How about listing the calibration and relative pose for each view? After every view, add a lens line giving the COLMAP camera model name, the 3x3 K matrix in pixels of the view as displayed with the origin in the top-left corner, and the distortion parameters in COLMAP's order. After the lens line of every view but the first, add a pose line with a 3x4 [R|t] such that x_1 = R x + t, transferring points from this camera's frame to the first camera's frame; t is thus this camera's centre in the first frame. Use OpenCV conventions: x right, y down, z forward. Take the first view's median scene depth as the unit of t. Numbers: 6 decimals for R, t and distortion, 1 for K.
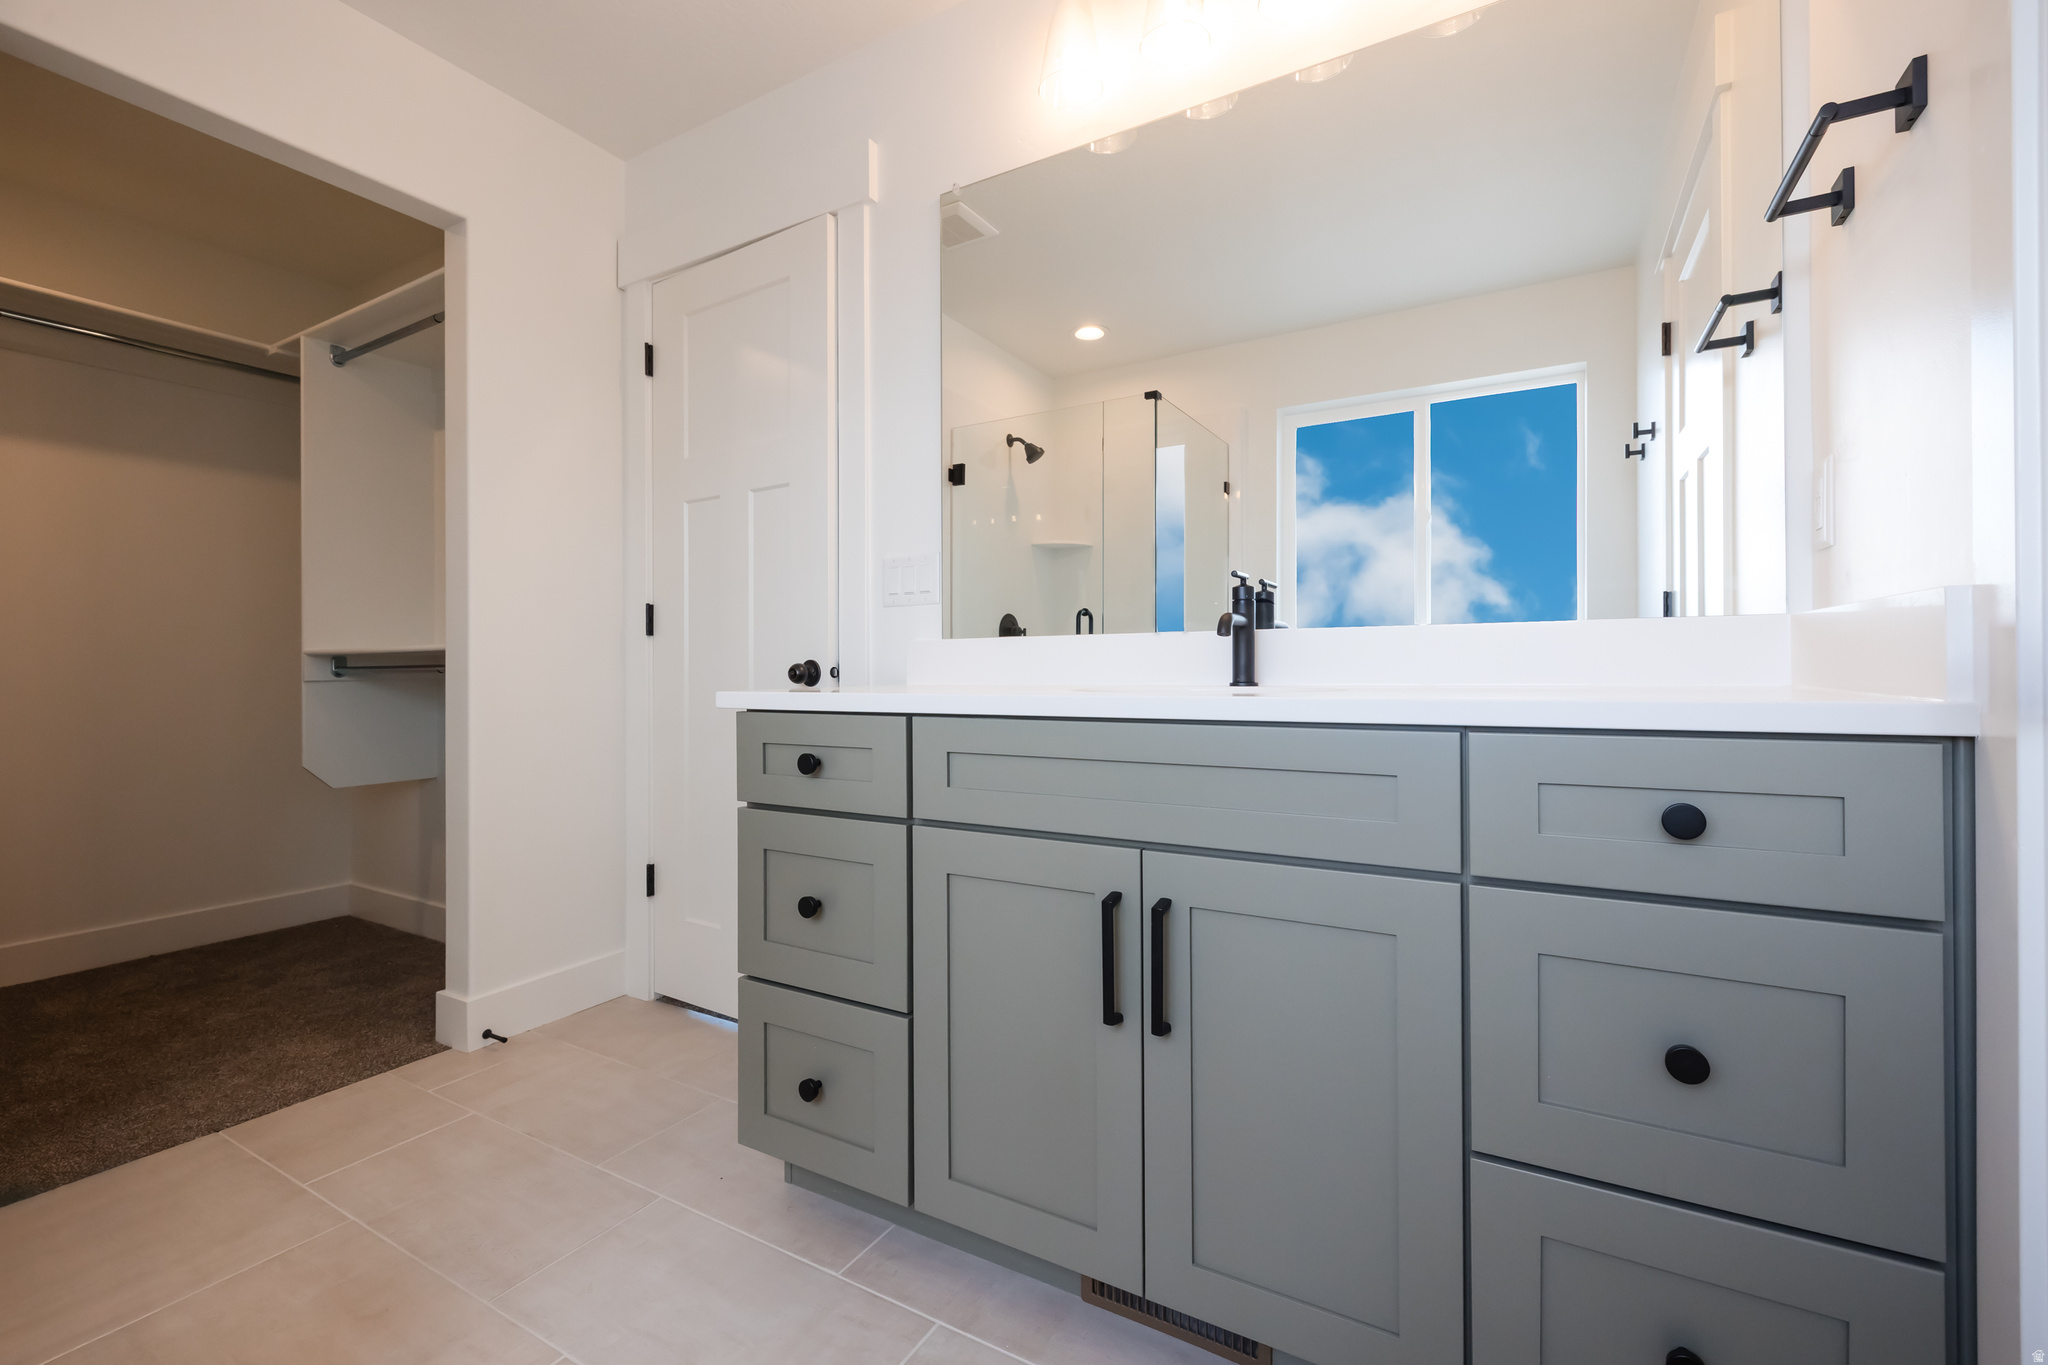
lens RADIAL K [[891.3, 0, 1027.1], [0, 891.3, 674.9], [0, 0, 1]] dist [0.001544, -0.000026]
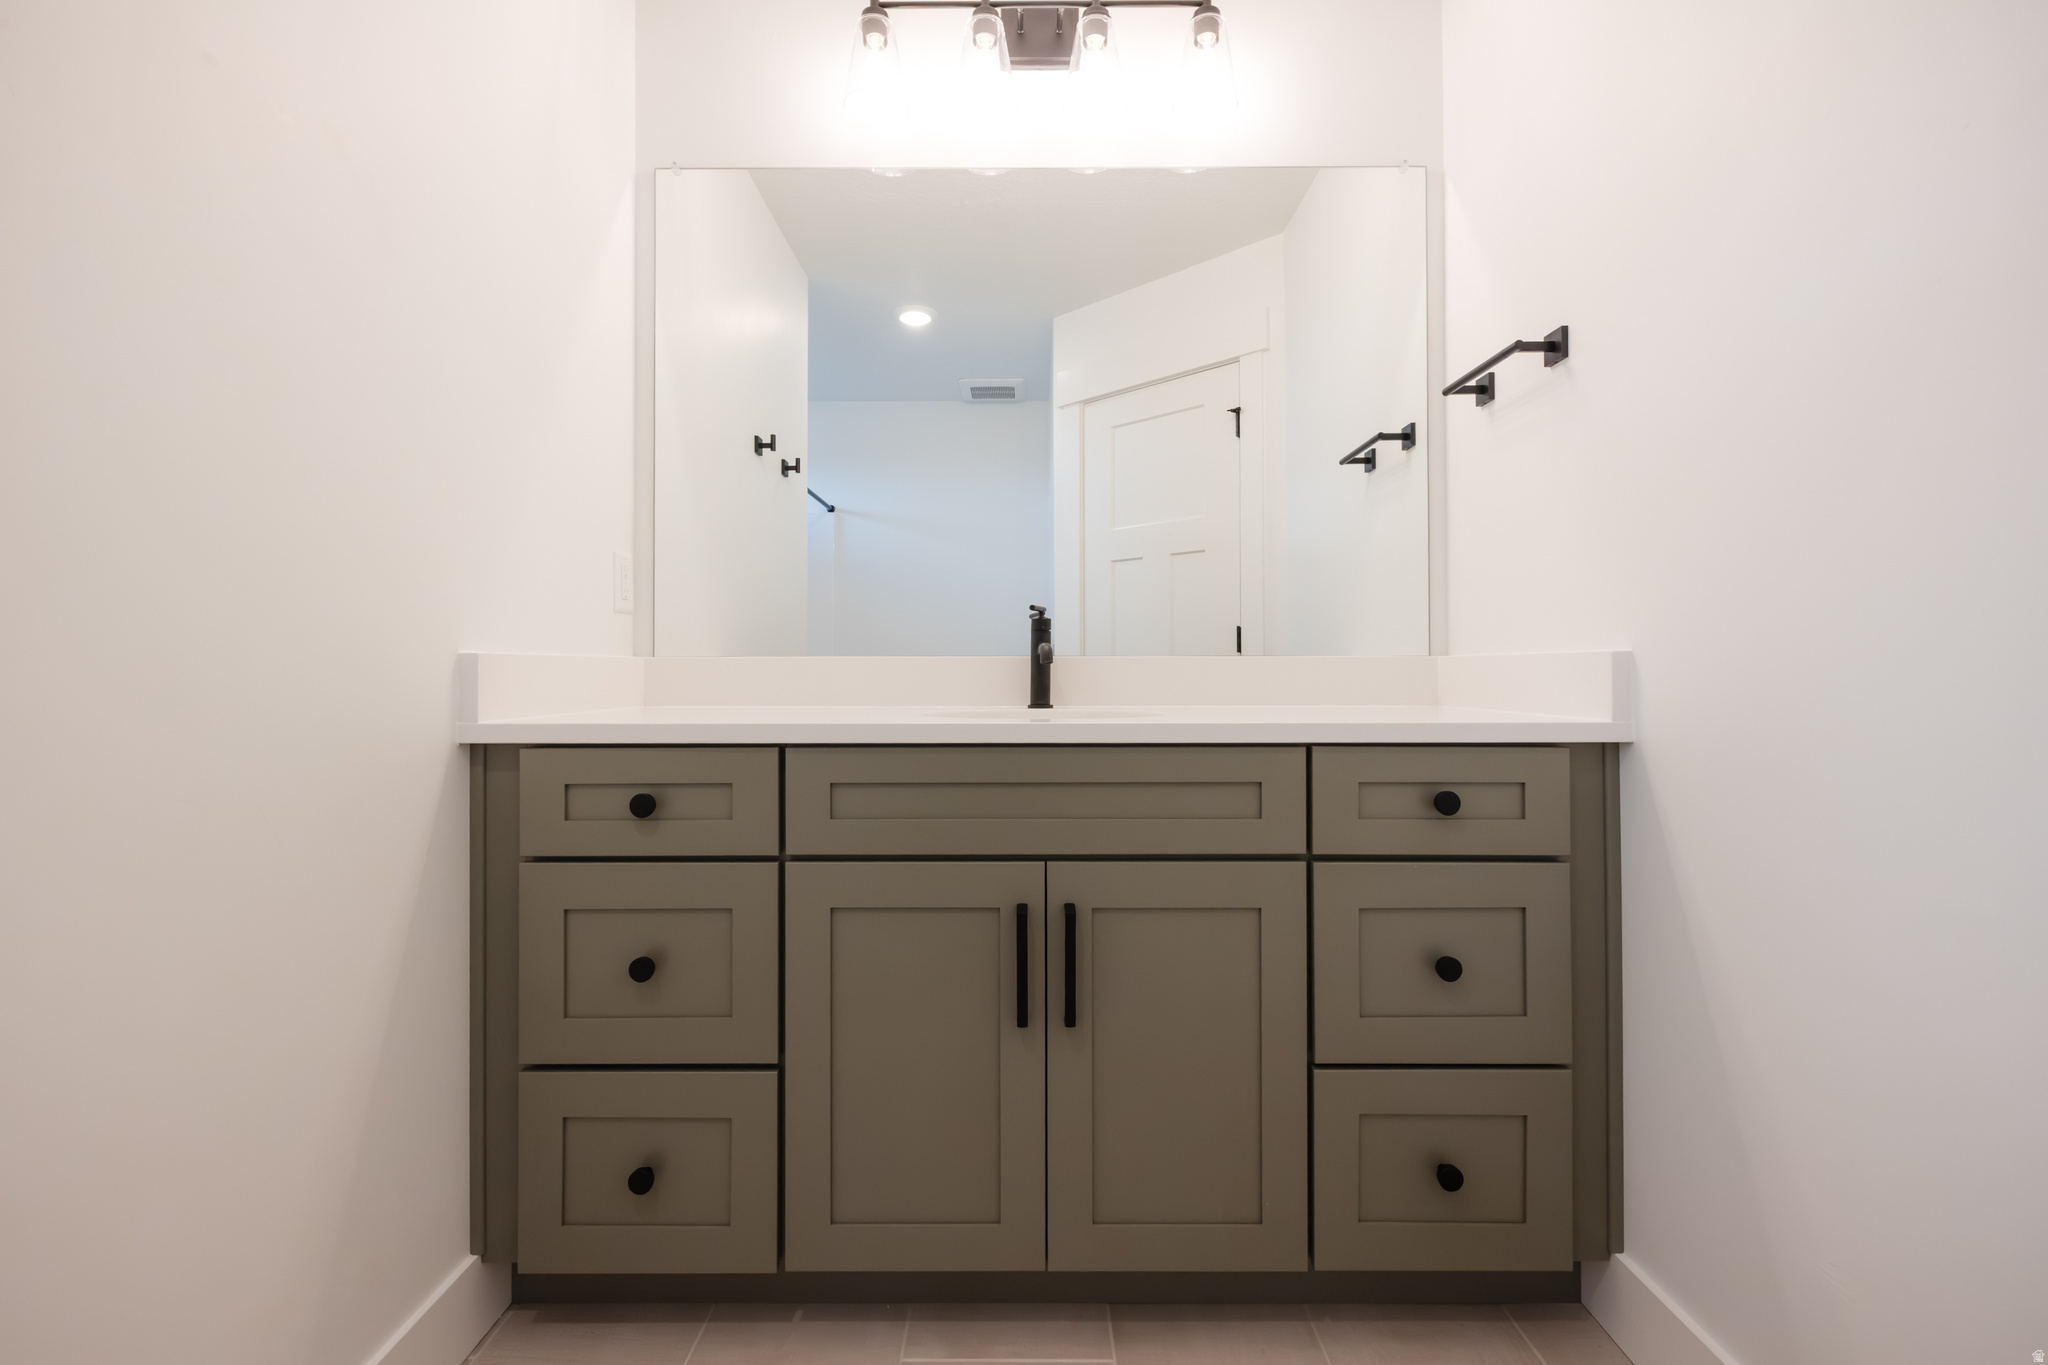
lens RADIAL K [[891.3, 0, 1038.1], [0, 891.3, 677.6], [0, 0, 1]] dist [0.001544, -0.000026]
pose [[0.862437, 0.001194, 0.506163, -0.438463], [-0.000535, 0.999999, -0.001447, -0.031721], [-0.506164, 0.000977, 0.862437, 0.053608]]
